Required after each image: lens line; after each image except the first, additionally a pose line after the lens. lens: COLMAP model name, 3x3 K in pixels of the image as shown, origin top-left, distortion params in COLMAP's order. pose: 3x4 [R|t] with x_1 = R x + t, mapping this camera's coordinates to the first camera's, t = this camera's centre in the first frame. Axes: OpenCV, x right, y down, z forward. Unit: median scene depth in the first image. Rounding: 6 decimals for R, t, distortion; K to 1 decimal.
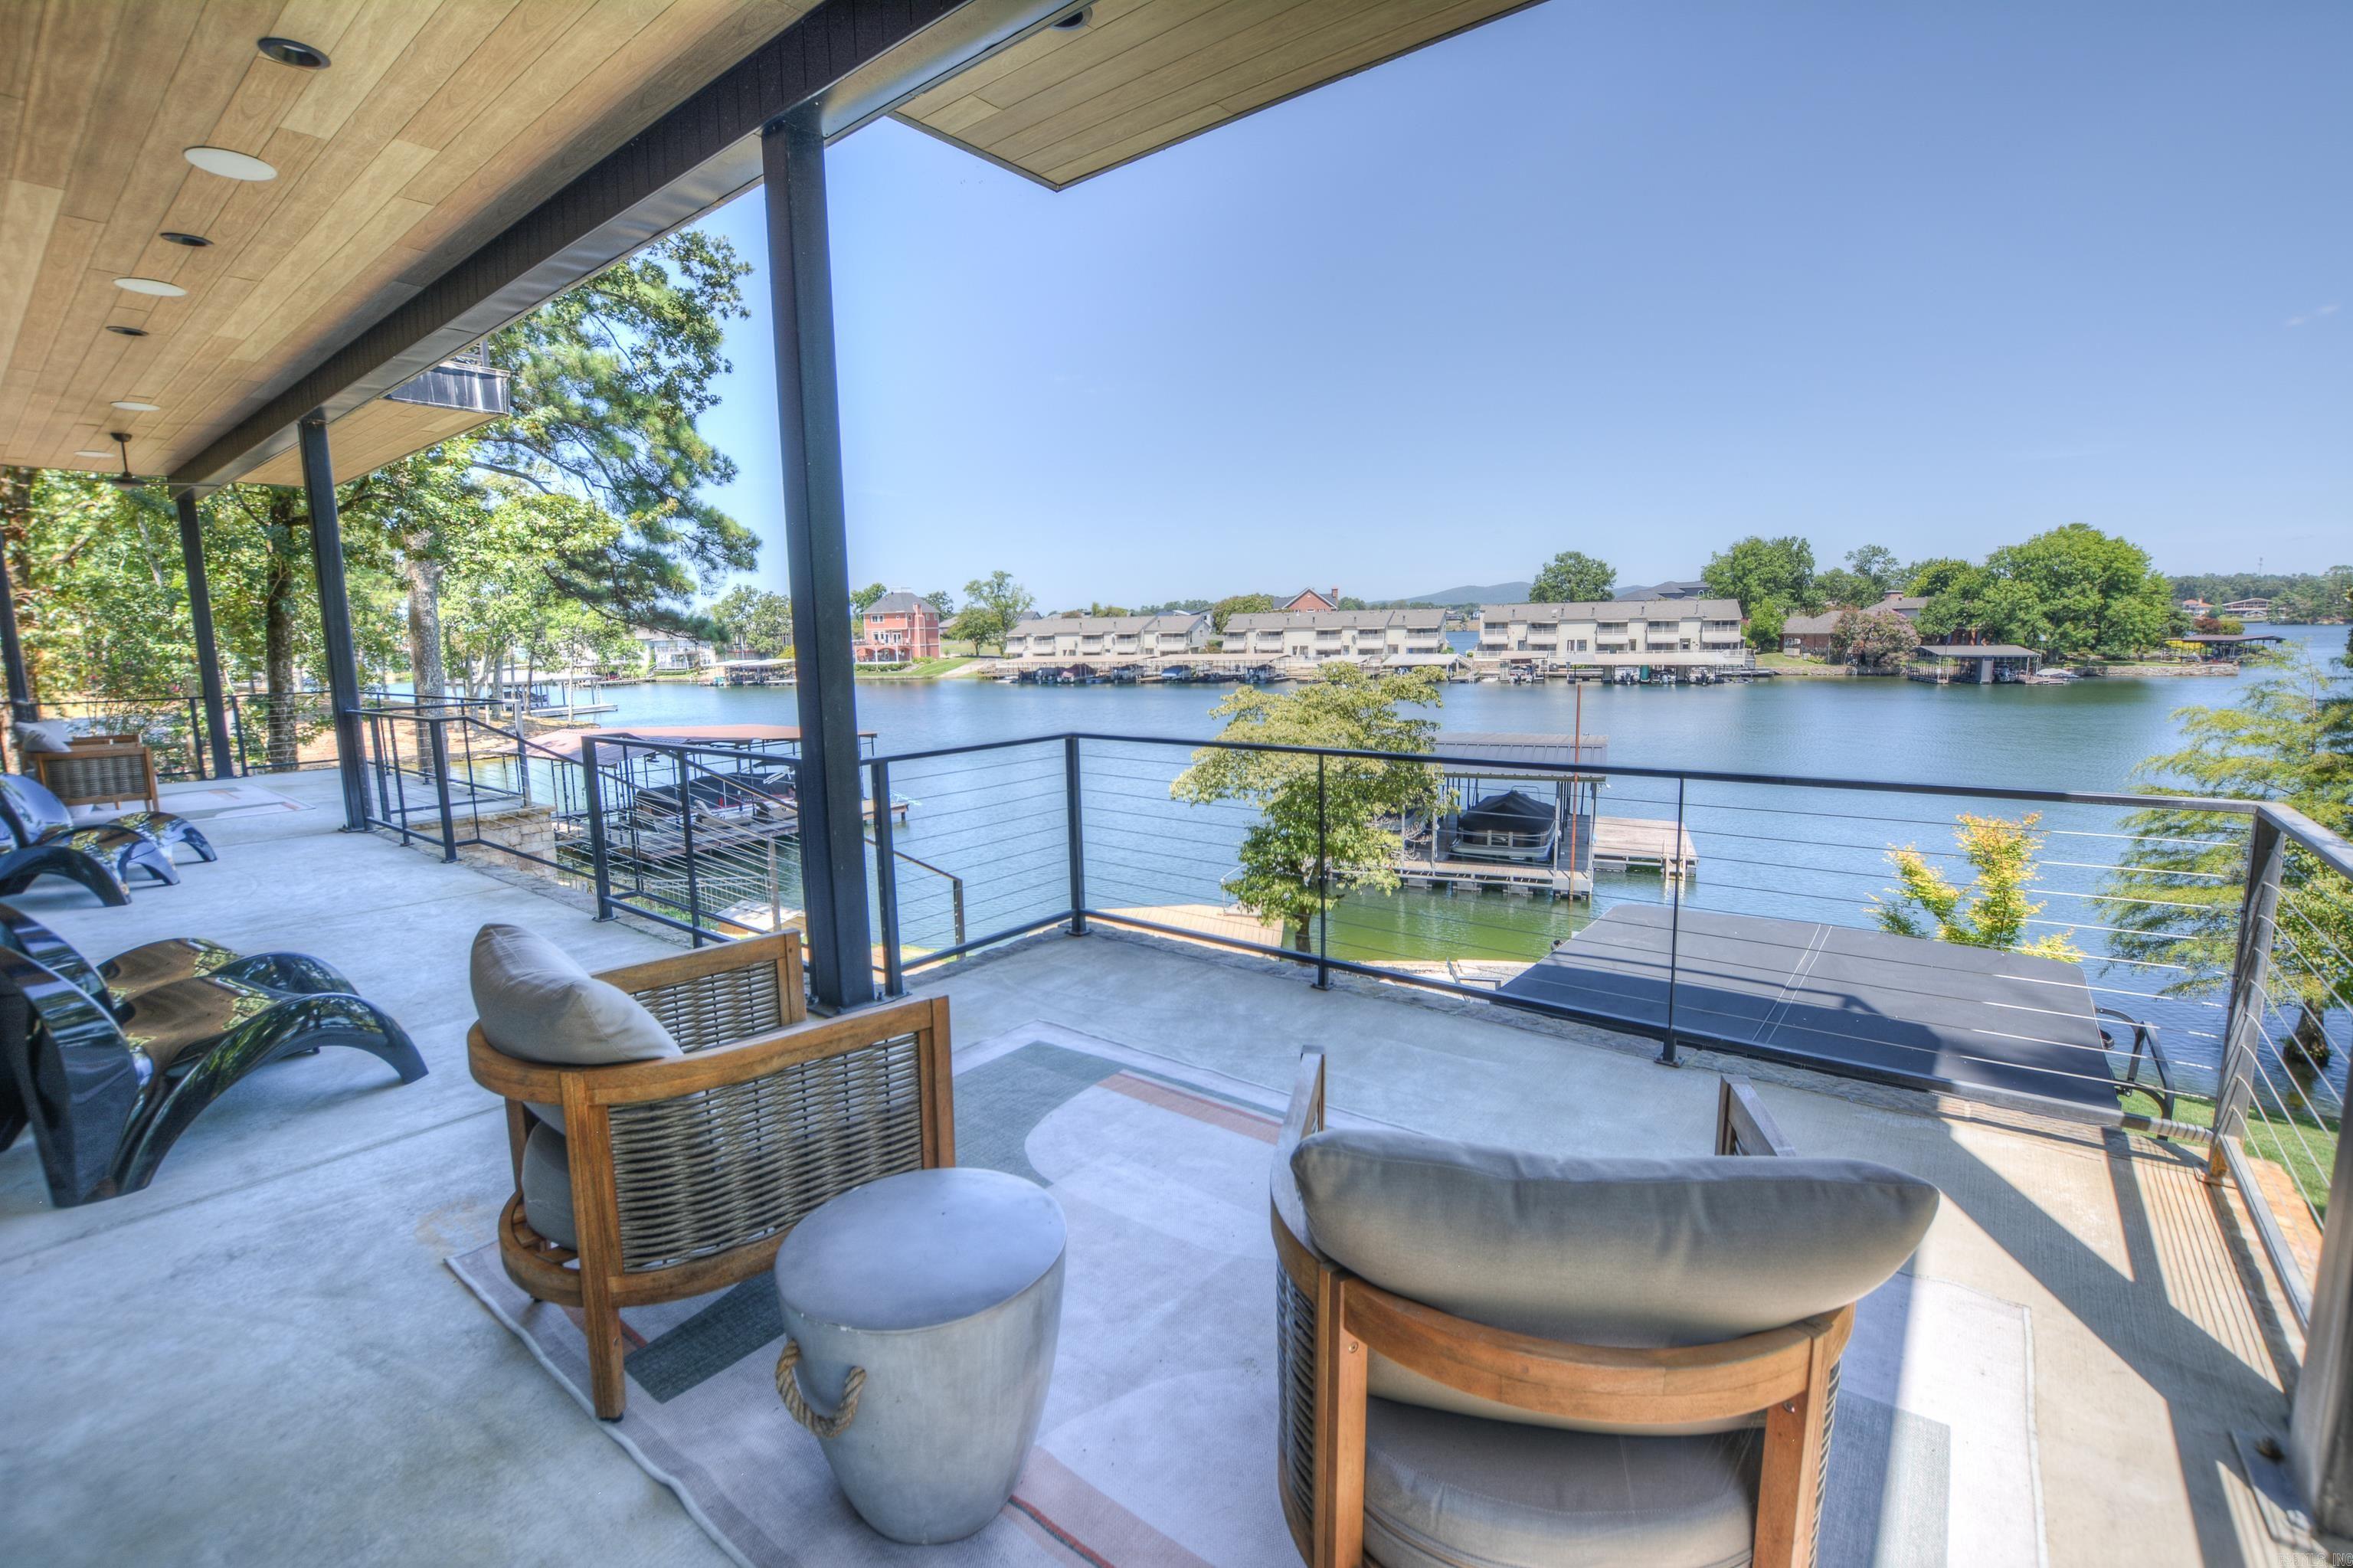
lens RADIAL K [[1047.0, 0, 1196.4], [0, 1047.0, 815.4], [0, 0, 1]] dist [-0.030218, 0.003388]
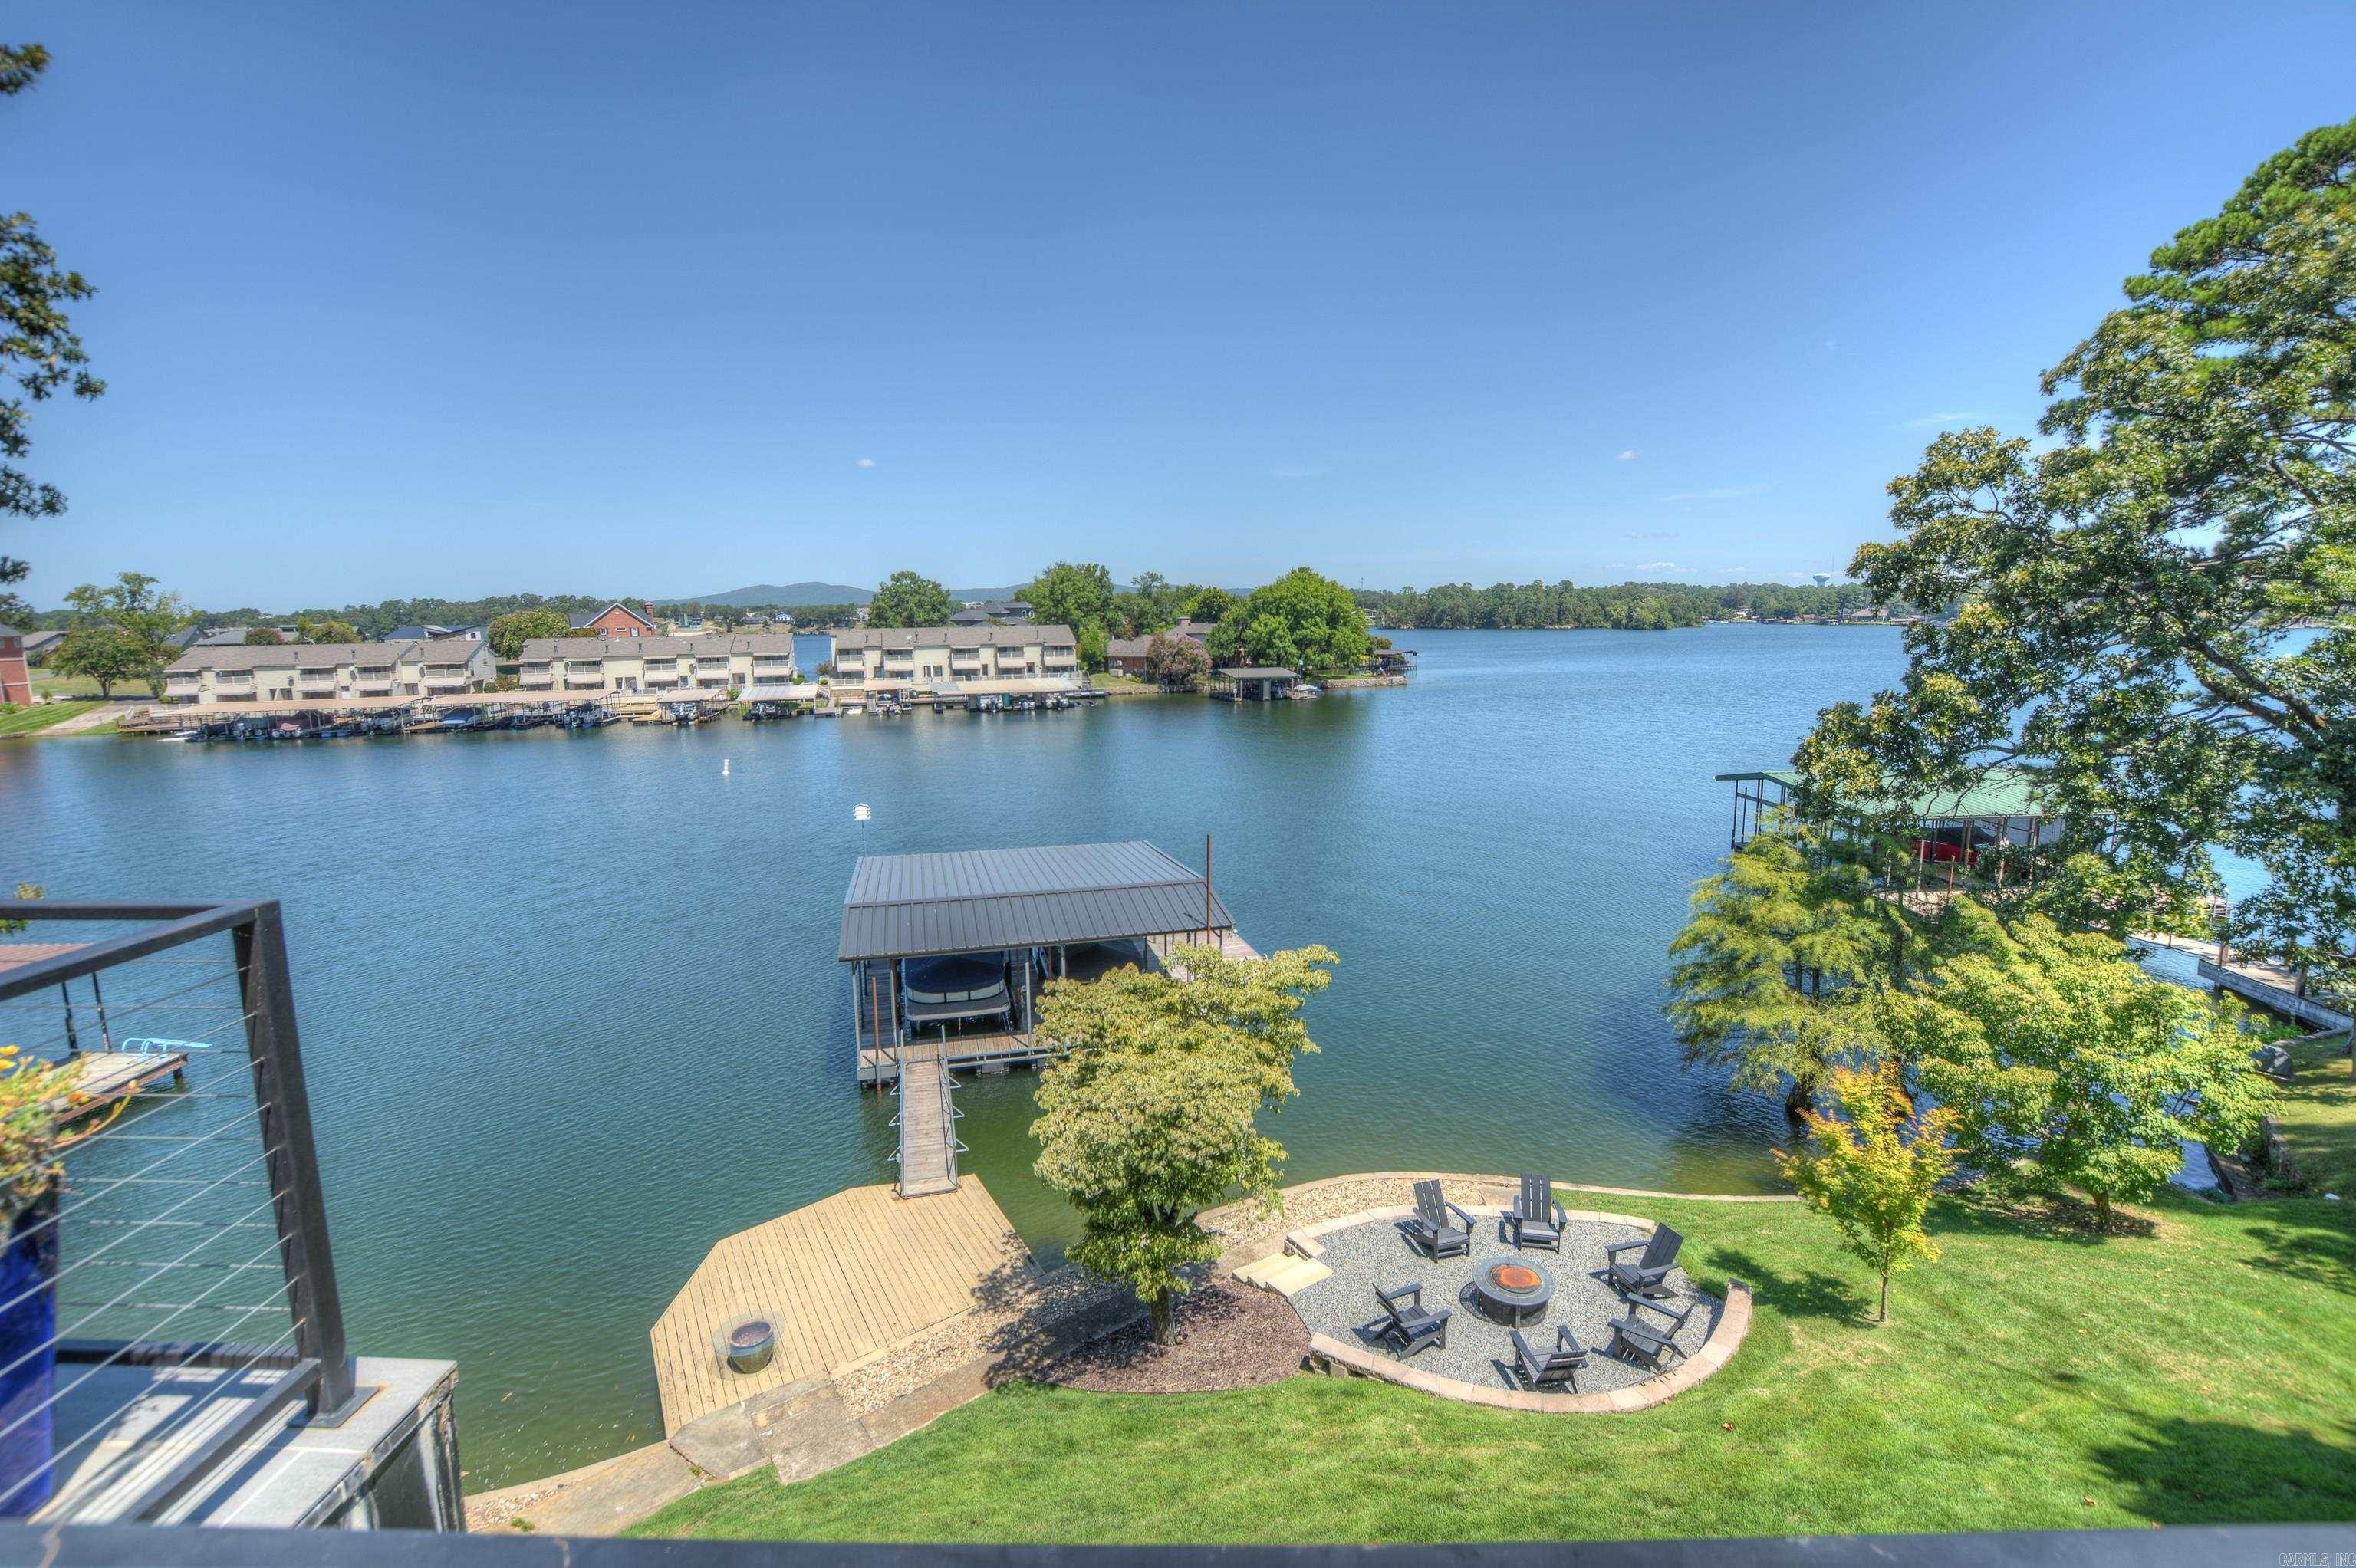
lens RADIAL K [[1048.2, 0, 1172.1], [0, 1048.2, 777.1], [0, 0, 1]] dist [-0.030218, 0.003388]
pose [[0.807001, -0.077017, 0.585506, -0.046733], [0.093973, 0.995574, 0.001434, -0.042114], [-0.583025, 0.053865, 0.810667, 0.055844]]
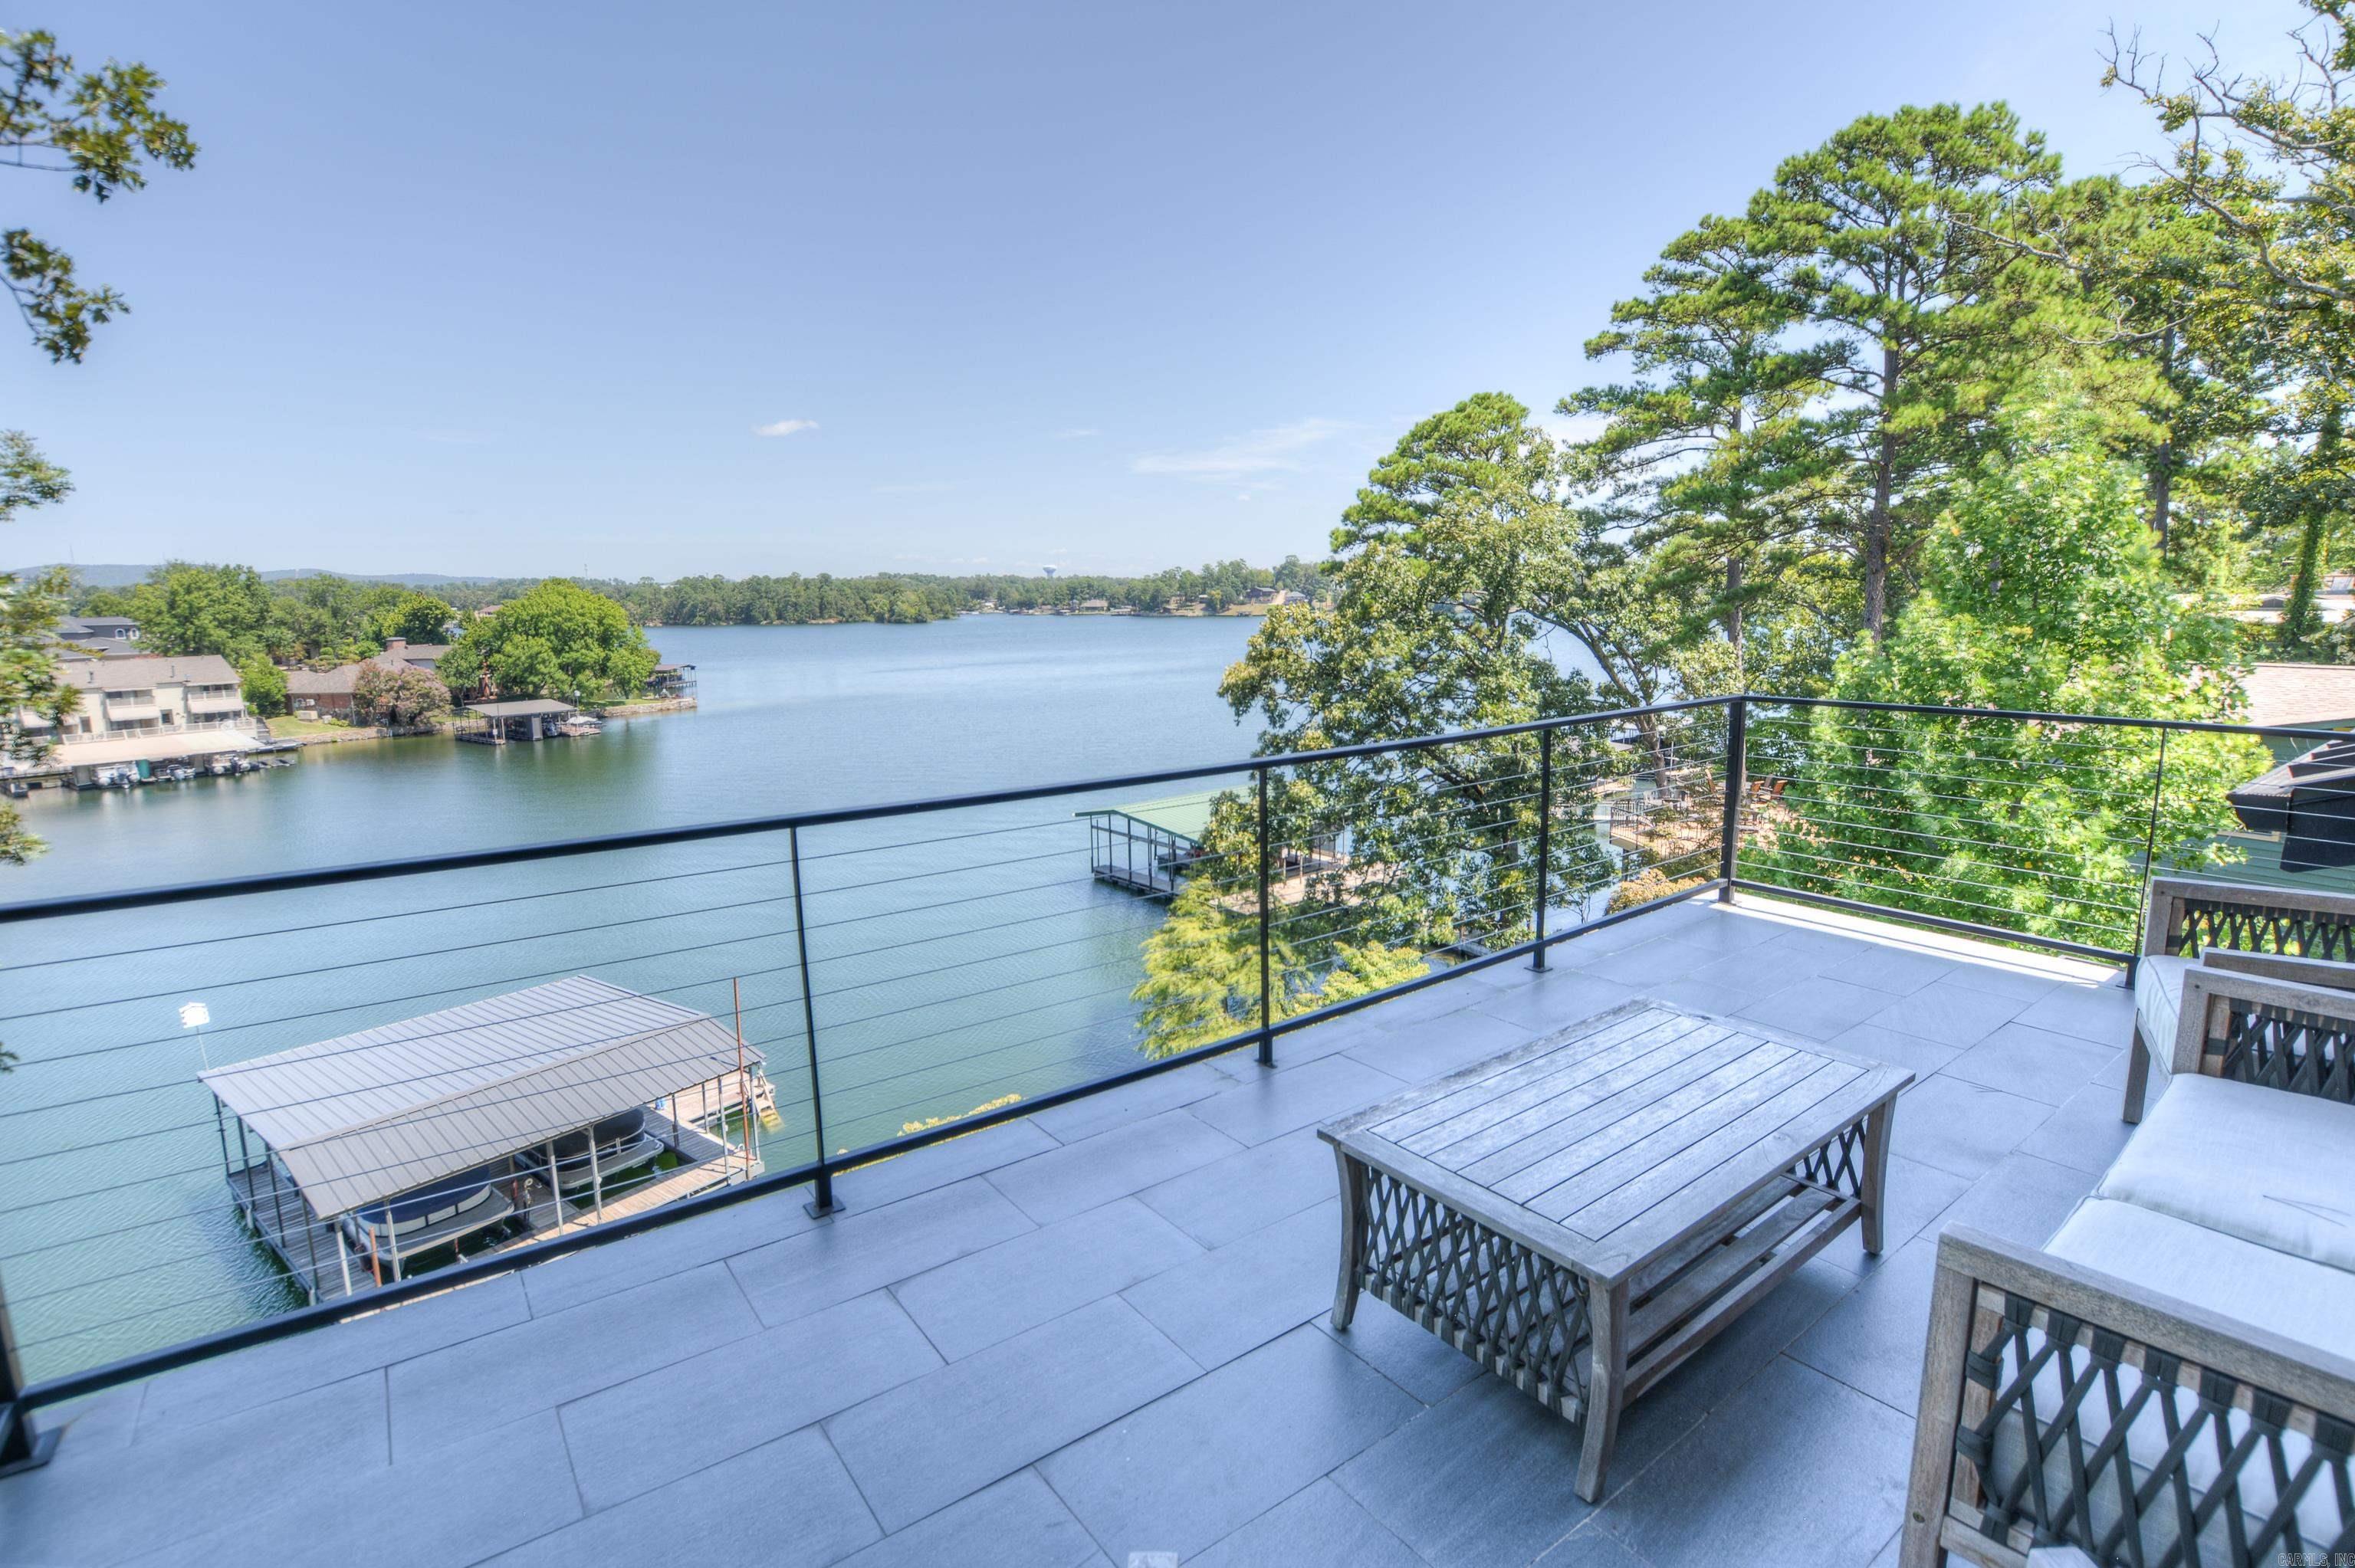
lens RADIAL K [[1118.5, 0, 1171.7], [0, 1118.5, 779.8], [0, 0, 1]] dist [-0.030981, 0.005632]
pose [[0.274470, -0.135117, 0.952055, -0.099612], [0.163320, 0.982244, 0.092318, -0.073467], [-0.947625, 0.130151, 0.291664, 0.068683]]
